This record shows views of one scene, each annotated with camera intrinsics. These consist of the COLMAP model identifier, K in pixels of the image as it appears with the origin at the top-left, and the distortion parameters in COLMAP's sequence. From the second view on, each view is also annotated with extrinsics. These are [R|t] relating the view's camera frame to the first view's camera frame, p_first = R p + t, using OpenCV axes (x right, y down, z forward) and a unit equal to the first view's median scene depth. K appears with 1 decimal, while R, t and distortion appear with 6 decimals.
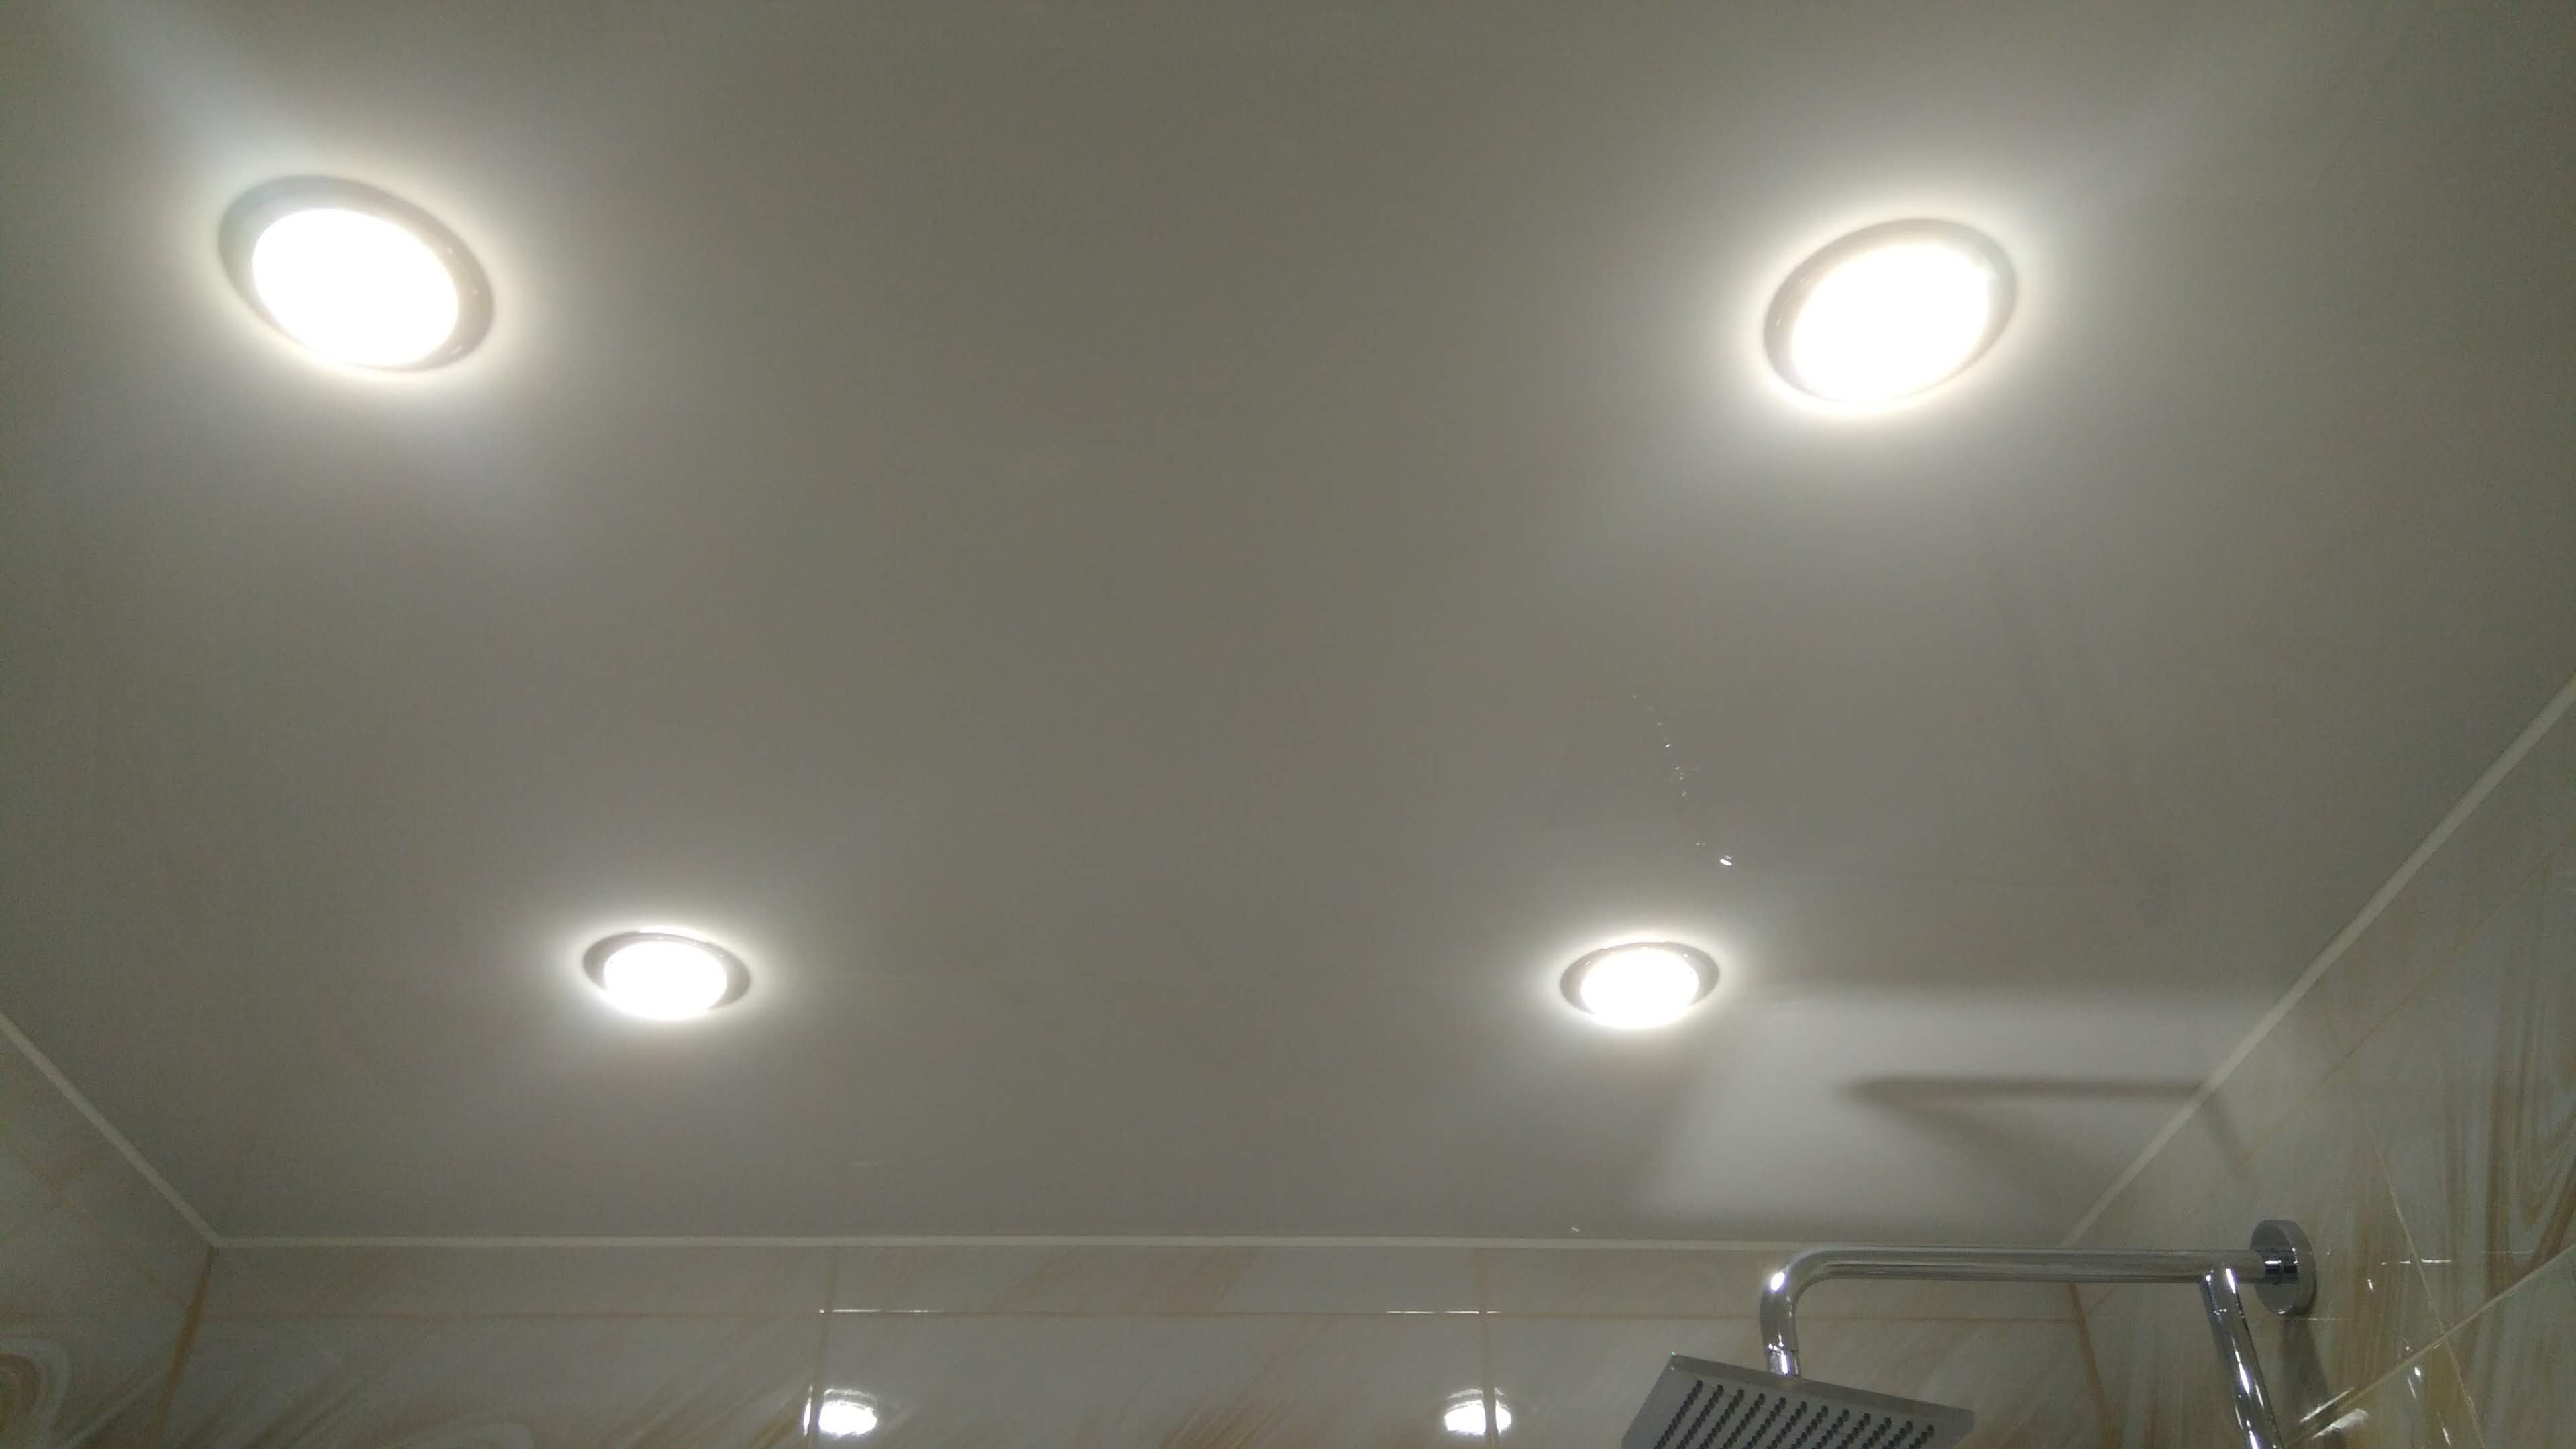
lens RADIAL K [[2035.9, 0, 1274.2], [0, 2035.9, 717.9], [0, 0, 1]] dist [0.077666, -0.083569]
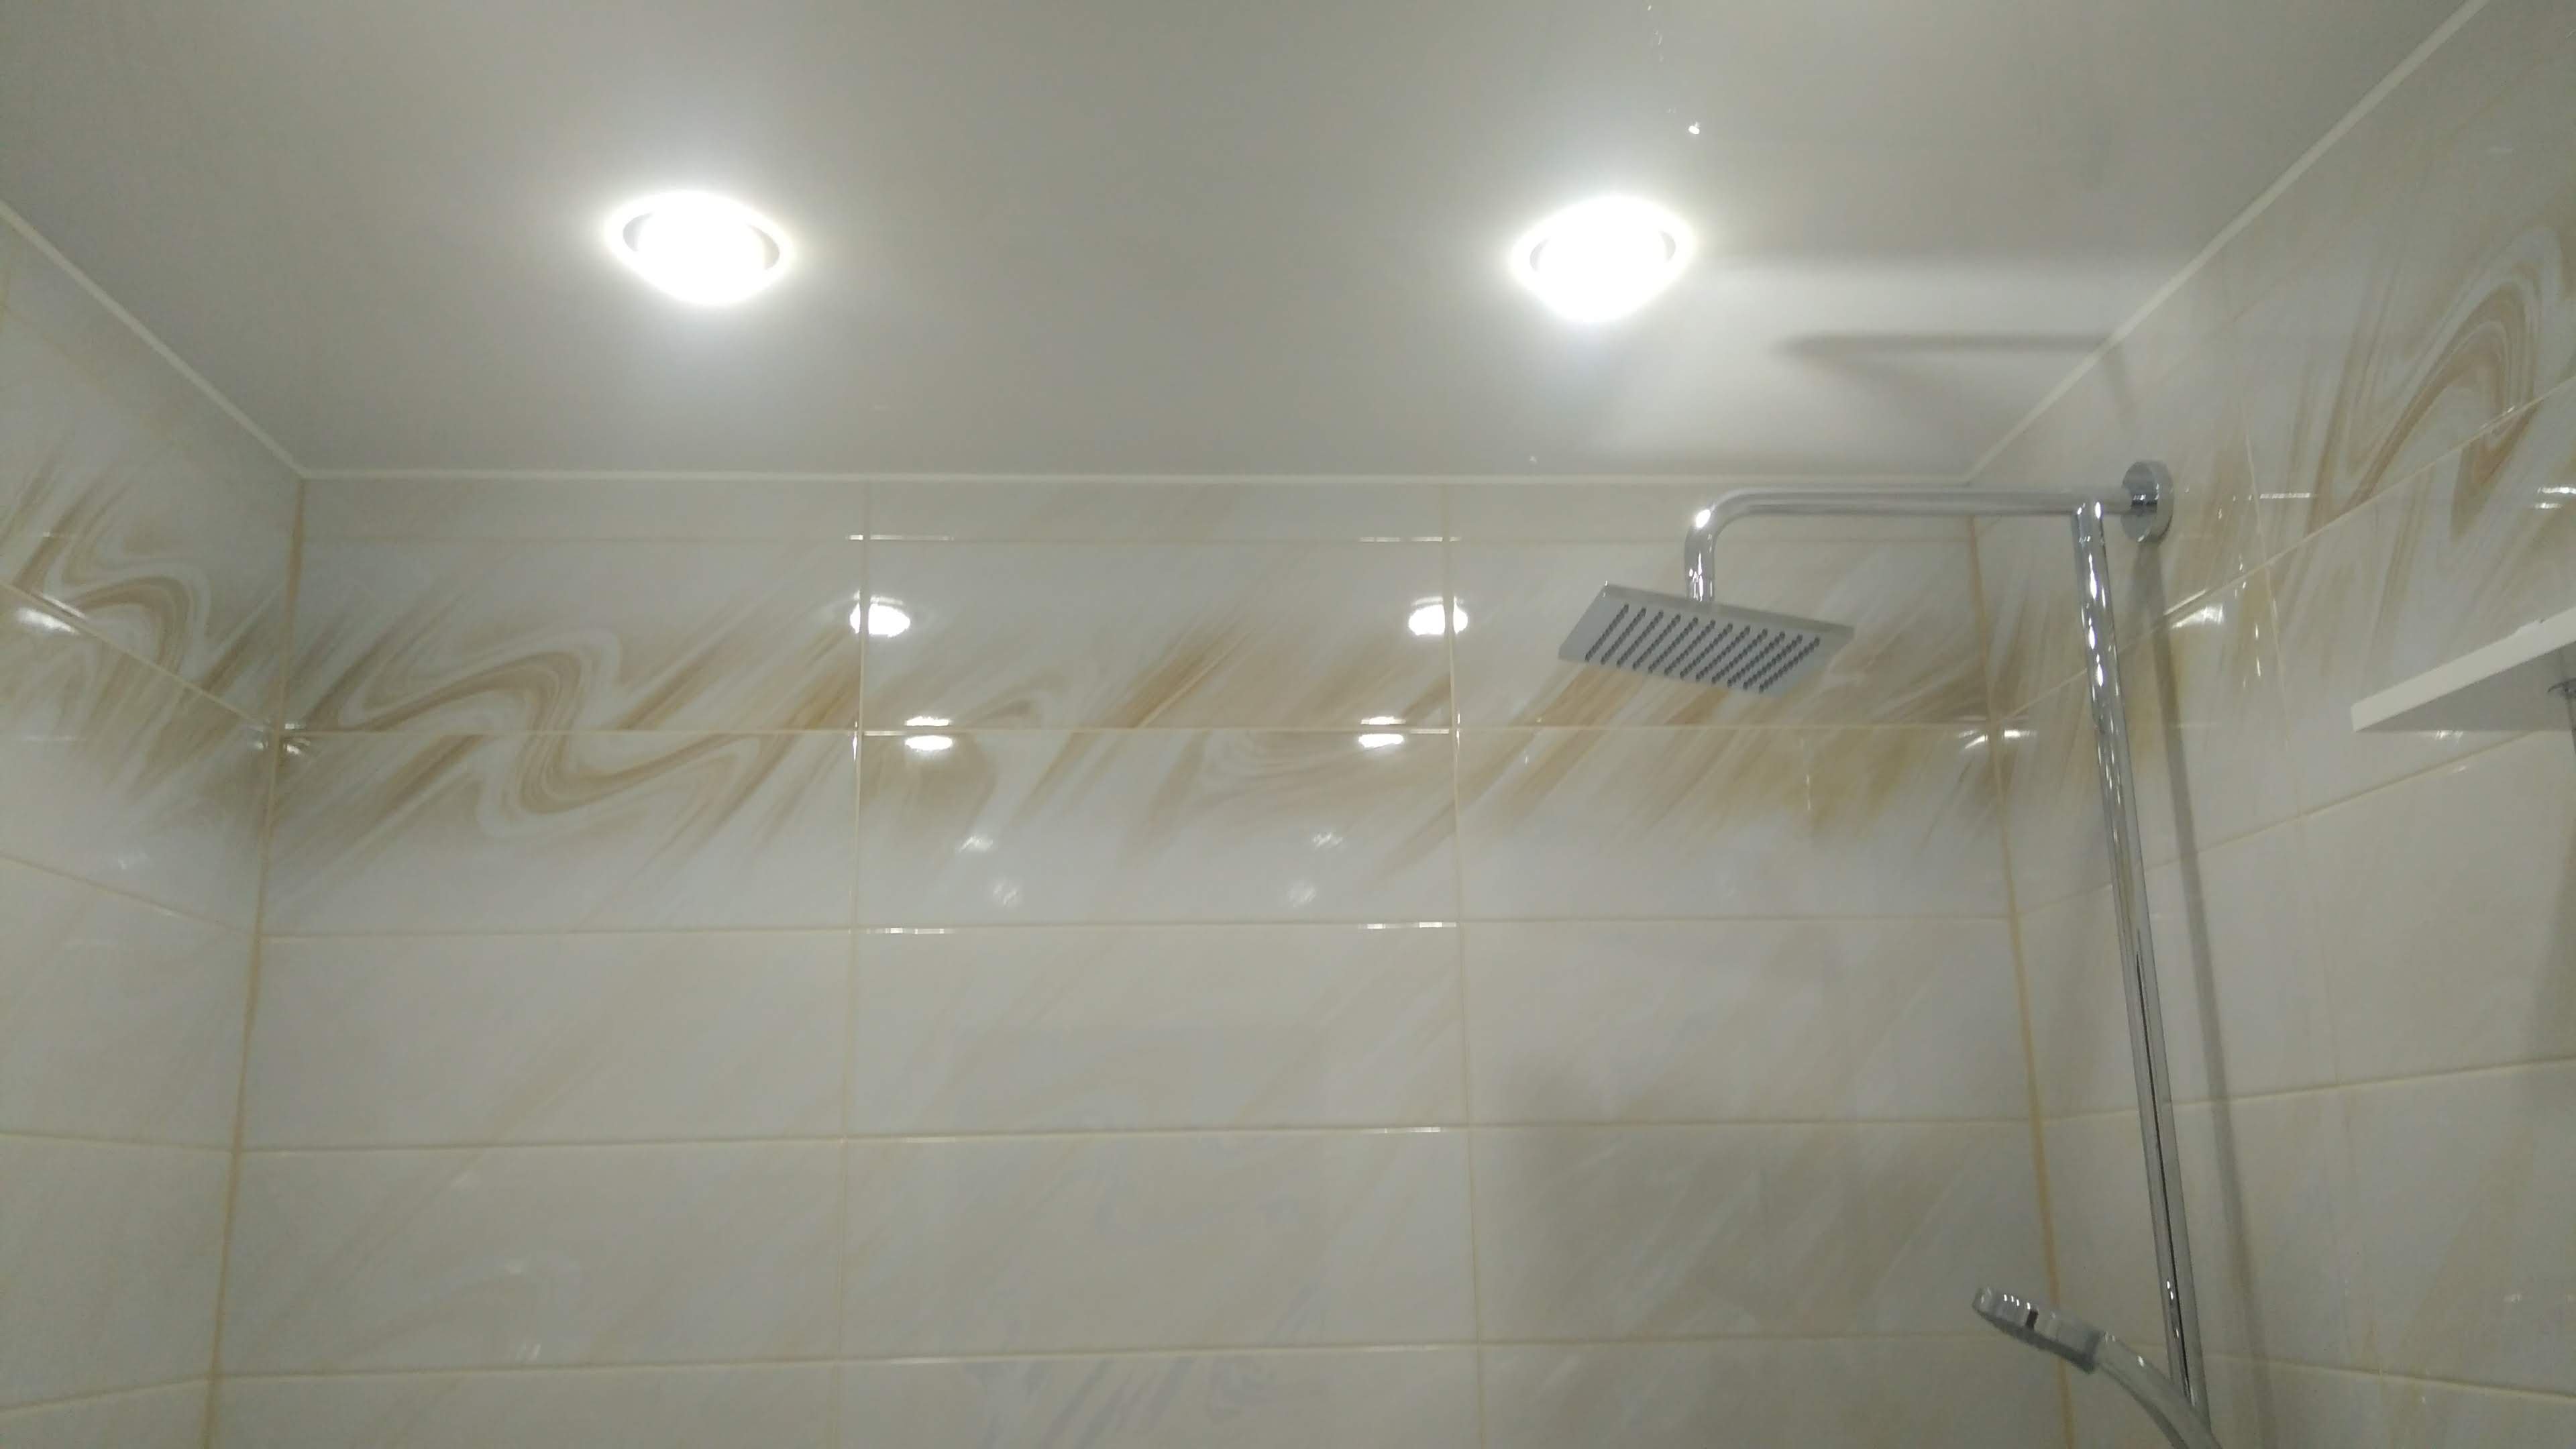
lens RADIAL K [[2035.9, 0, 1267.5], [0, 2035.9, 720.1], [0, 0, 1]] dist [0.077666, -0.083569]
pose [[0.999954, -0.002914, 0.009102, -0.007941], [-0.000760, 0.925115, 0.379686, -0.053025], [-0.009527, -0.379675, 0.925071, -0.091698]]
